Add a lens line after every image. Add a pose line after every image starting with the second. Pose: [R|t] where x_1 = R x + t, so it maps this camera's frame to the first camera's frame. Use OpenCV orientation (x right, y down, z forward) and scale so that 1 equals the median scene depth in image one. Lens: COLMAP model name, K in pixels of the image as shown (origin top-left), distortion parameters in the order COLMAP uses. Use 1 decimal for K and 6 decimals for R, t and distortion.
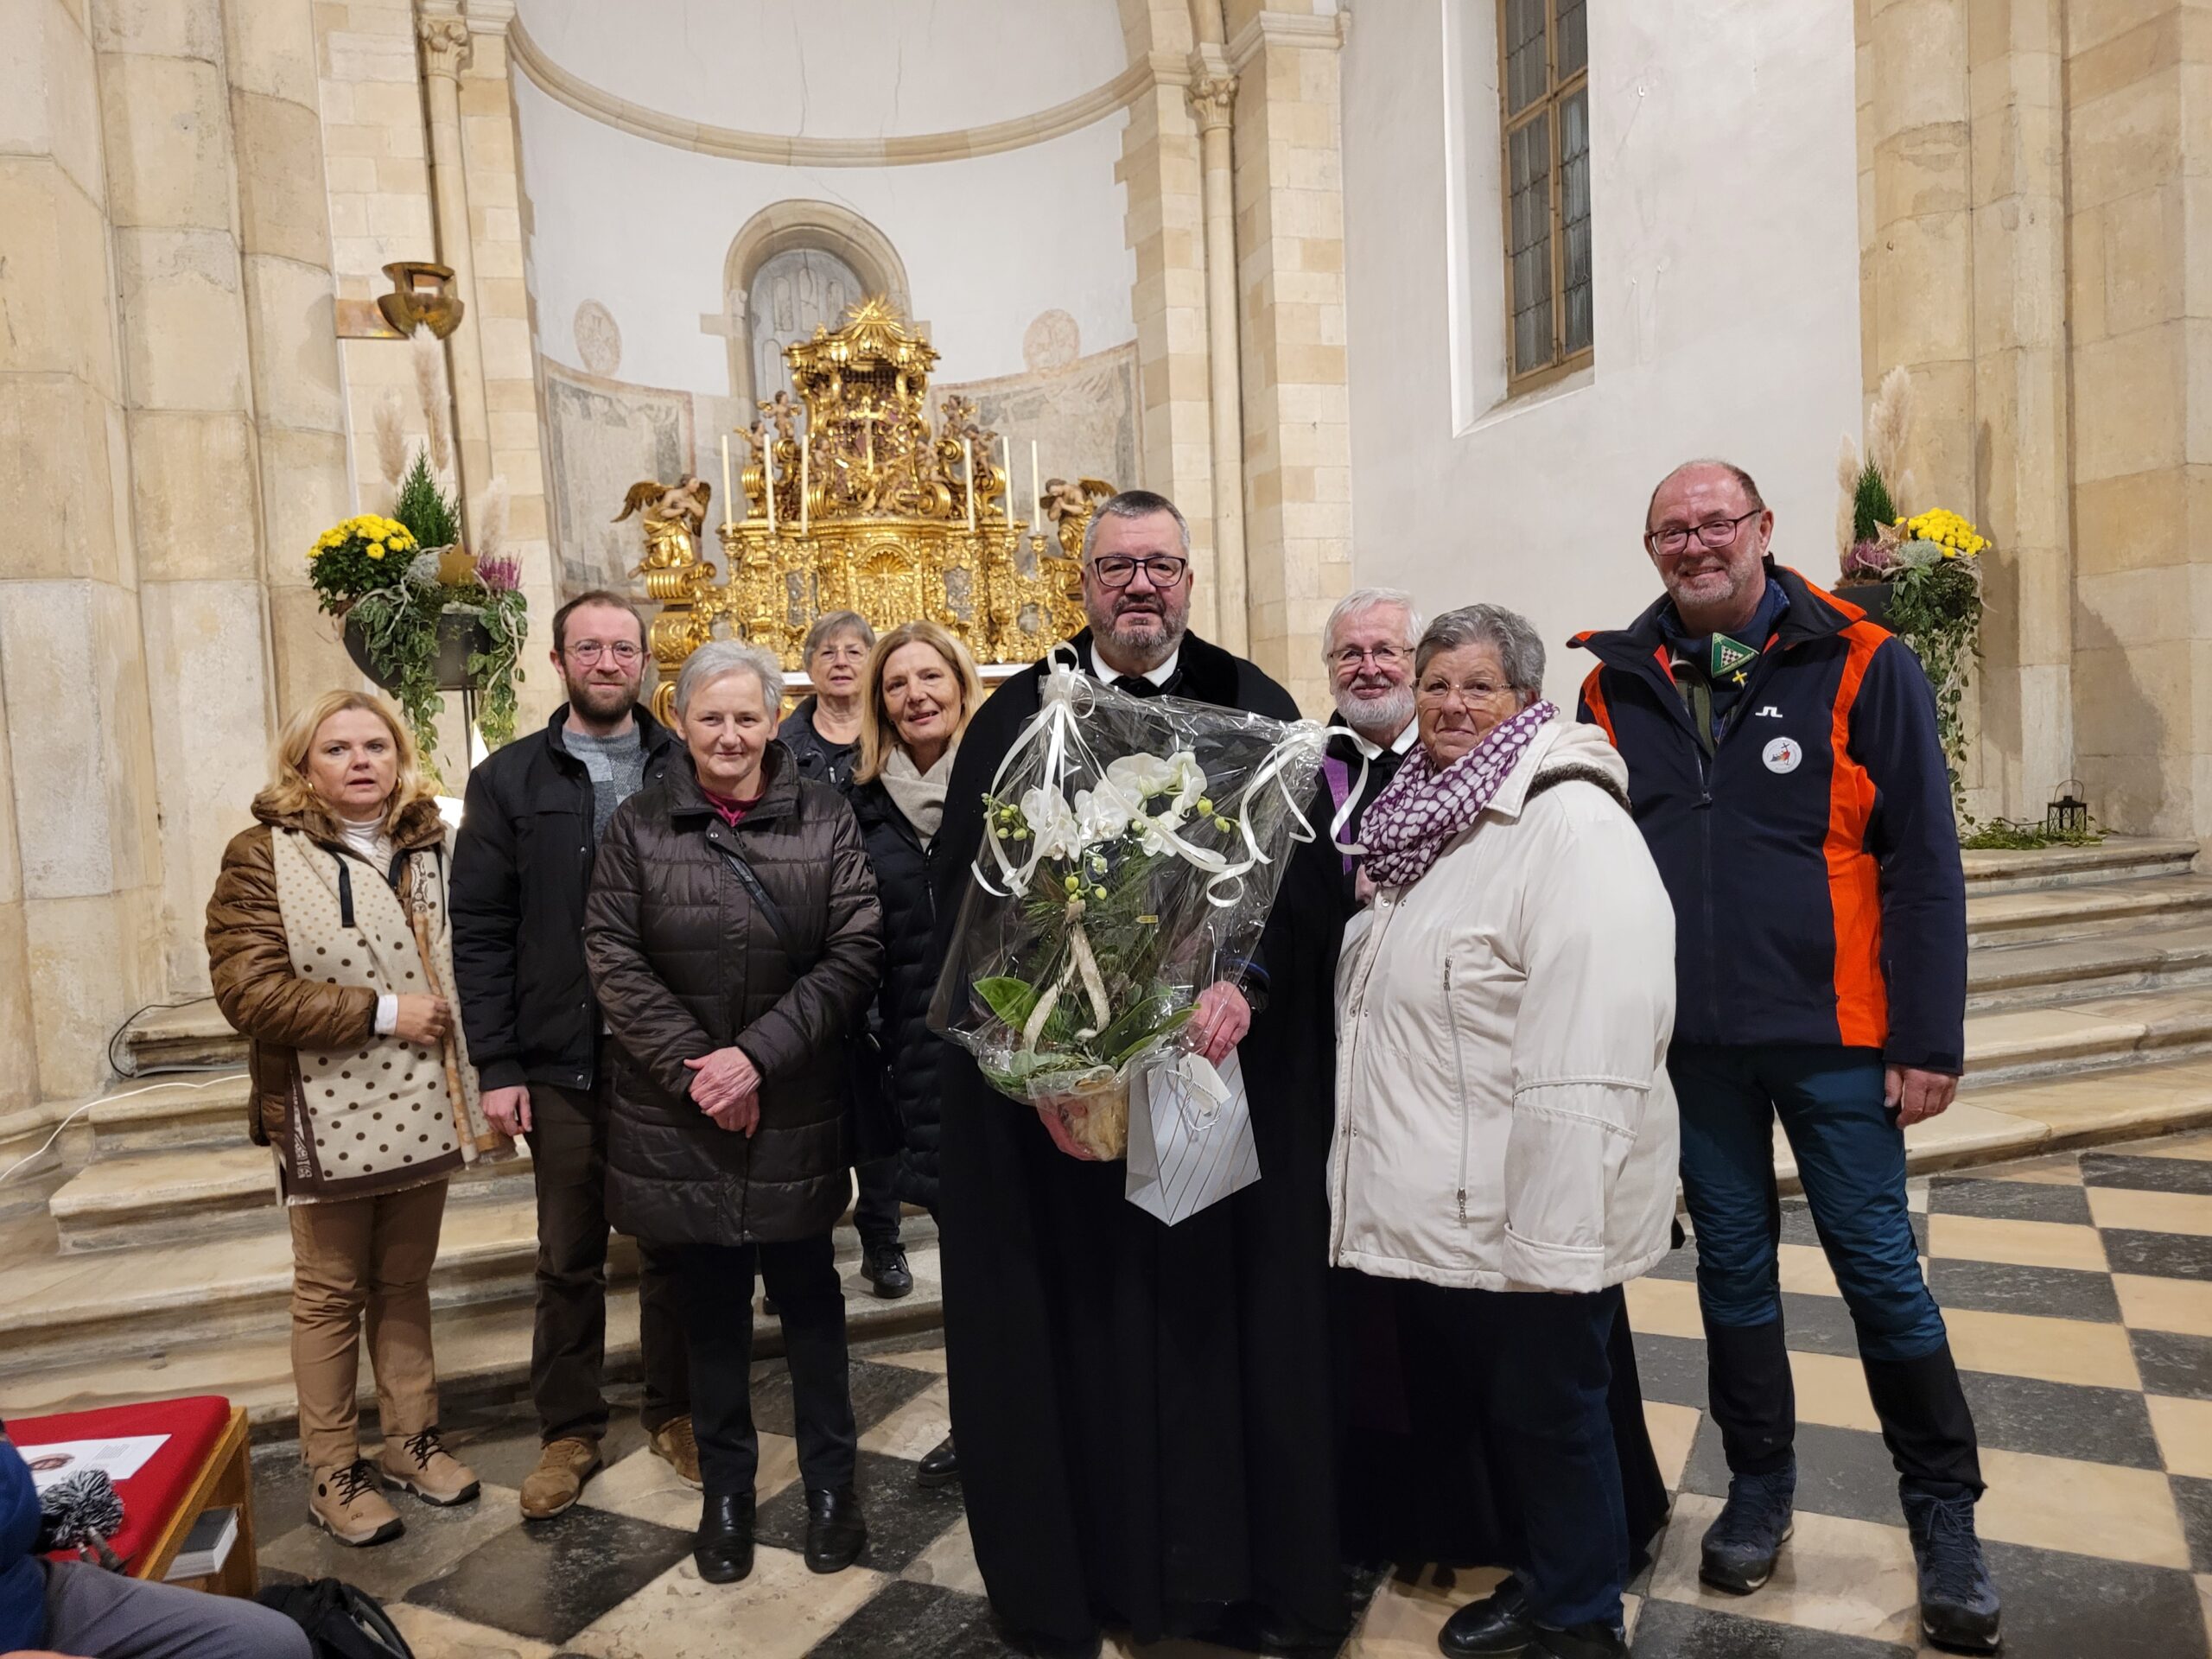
lens RADIAL K [[1698.3, 0, 1106.0], [0, 1698.3, 829.5], [0, 0, 1]] dist [0.044641, -0.037494]
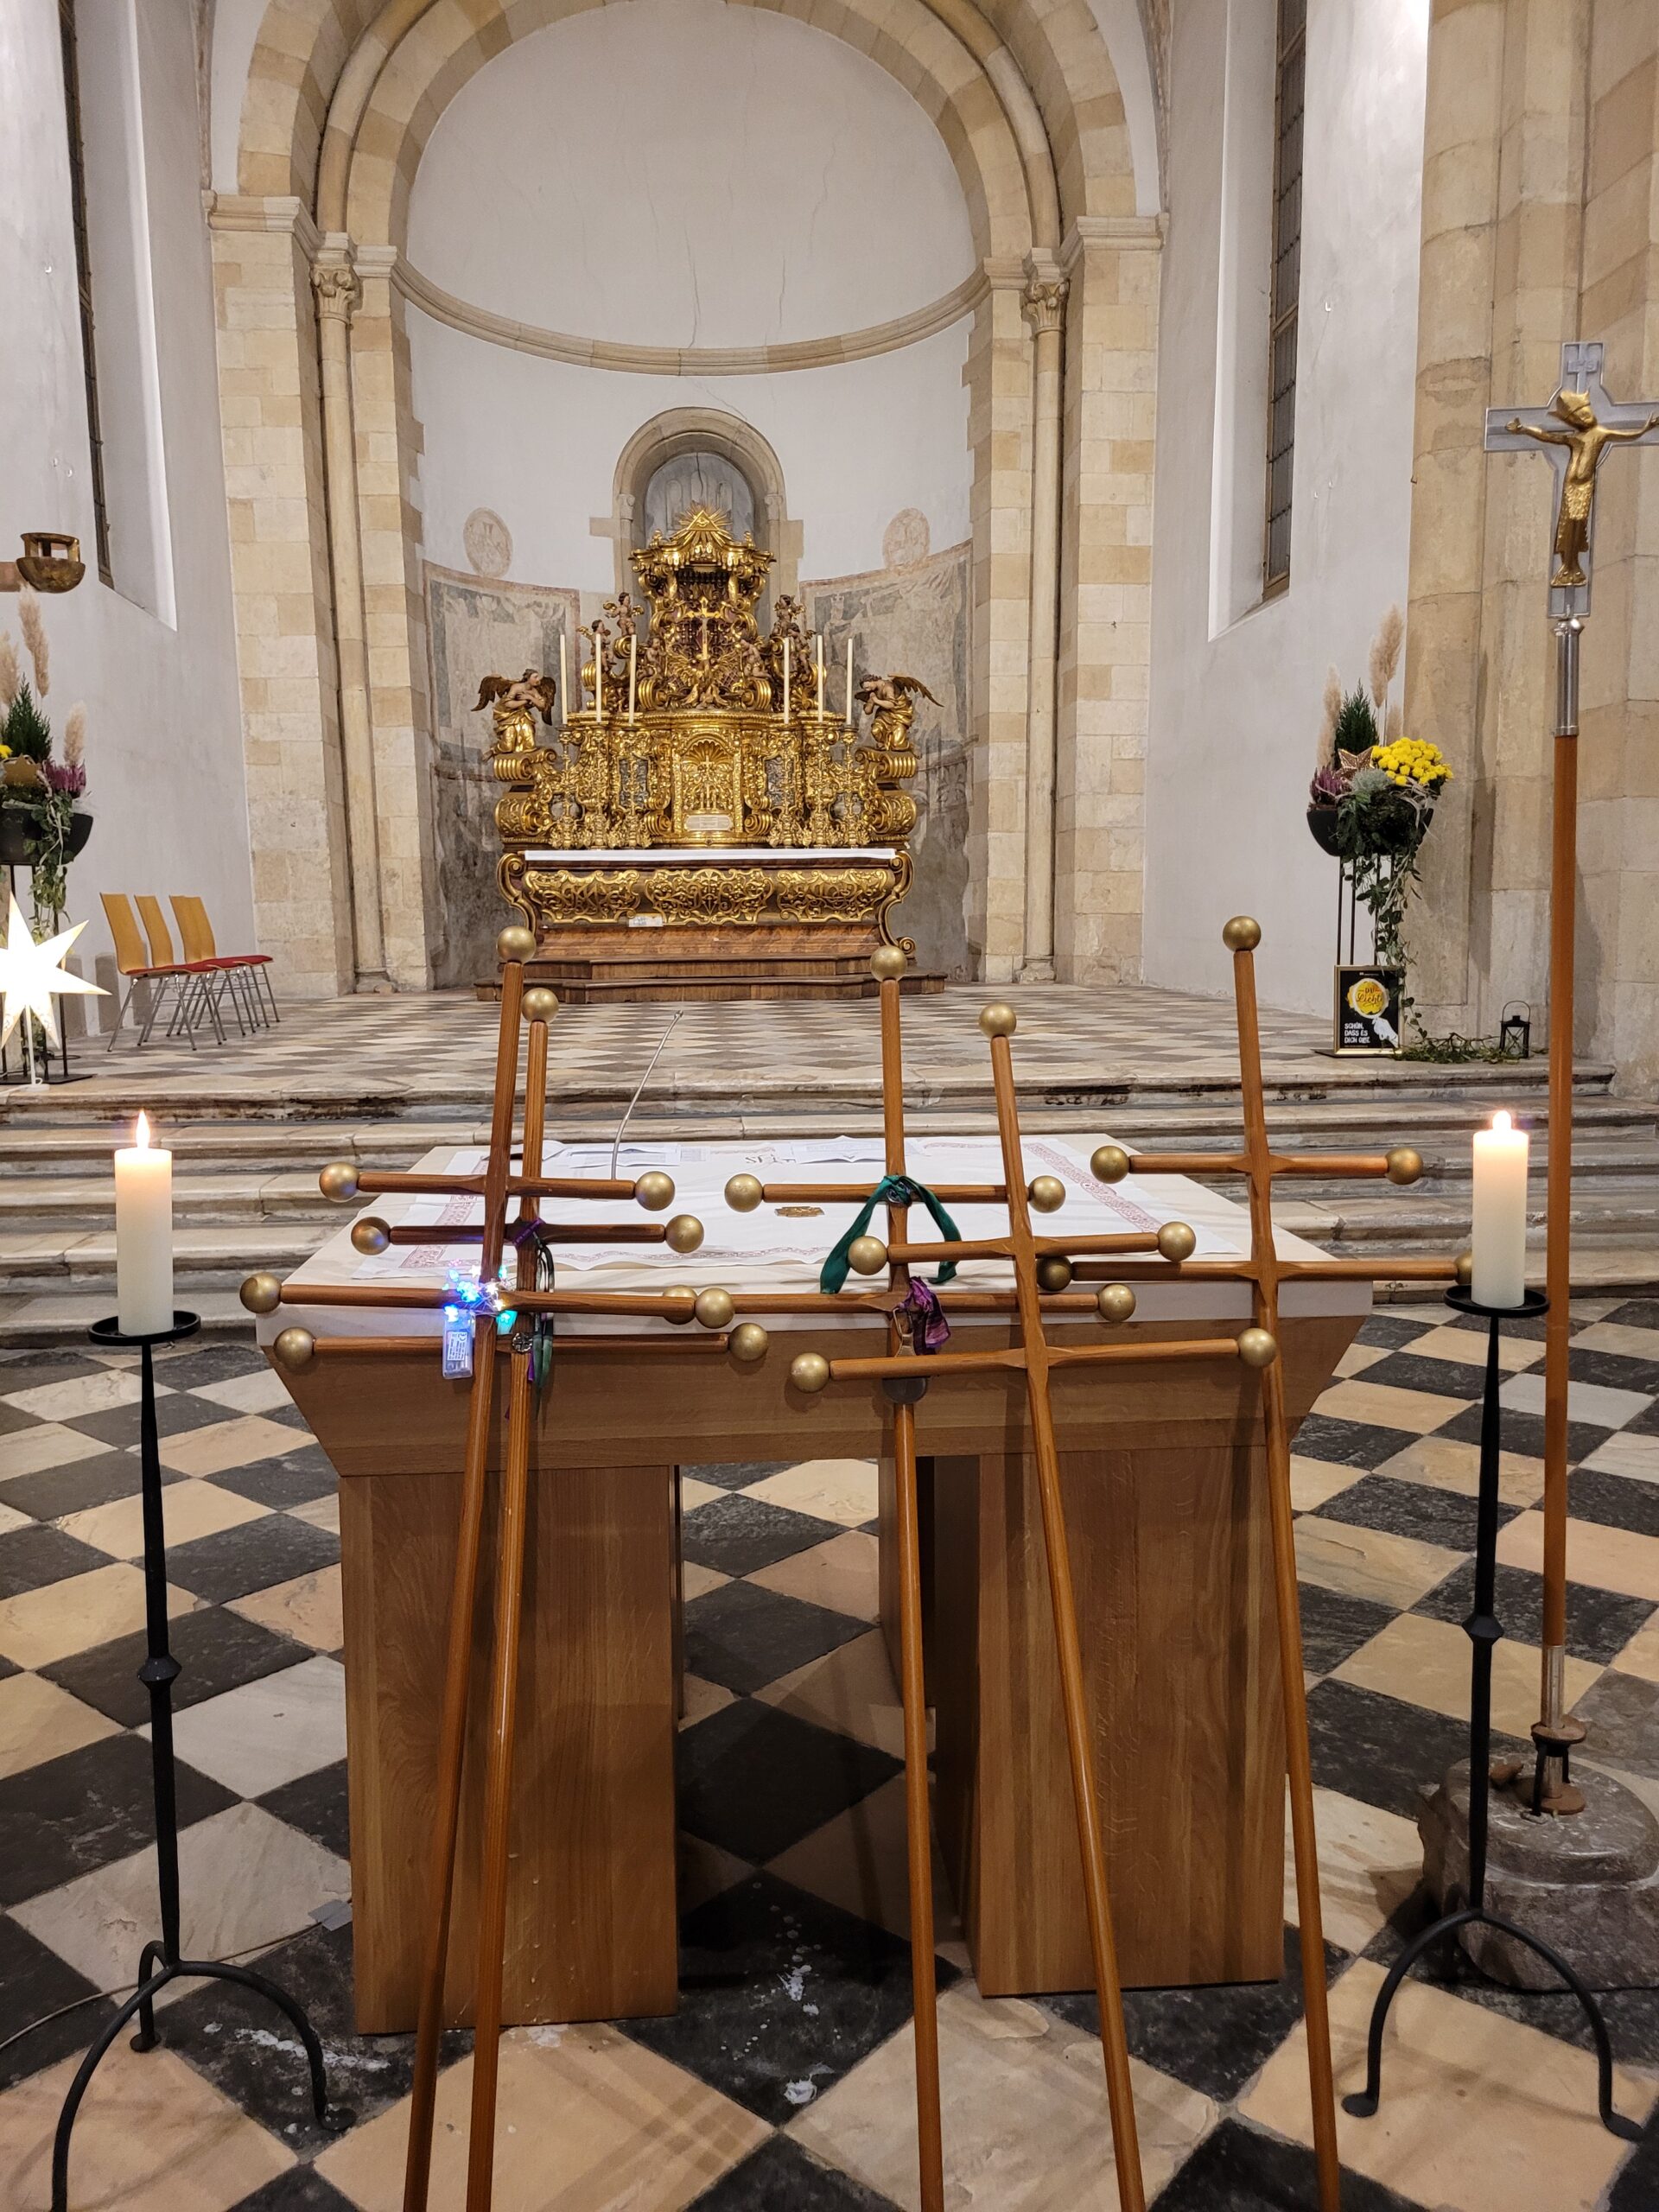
lens RADIAL K [[1698.3, 0, 829.5], [0, 1698.3, 1106.0], [0, 0, 1]] dist [0.044641, -0.037494]
pose [[0.972219, 0.066642, -0.224385, 0.207305], [-0.052629, 0.996305, 0.067869, -0.007167], [0.228079, -0.054174, 0.972134, -0.063796]]
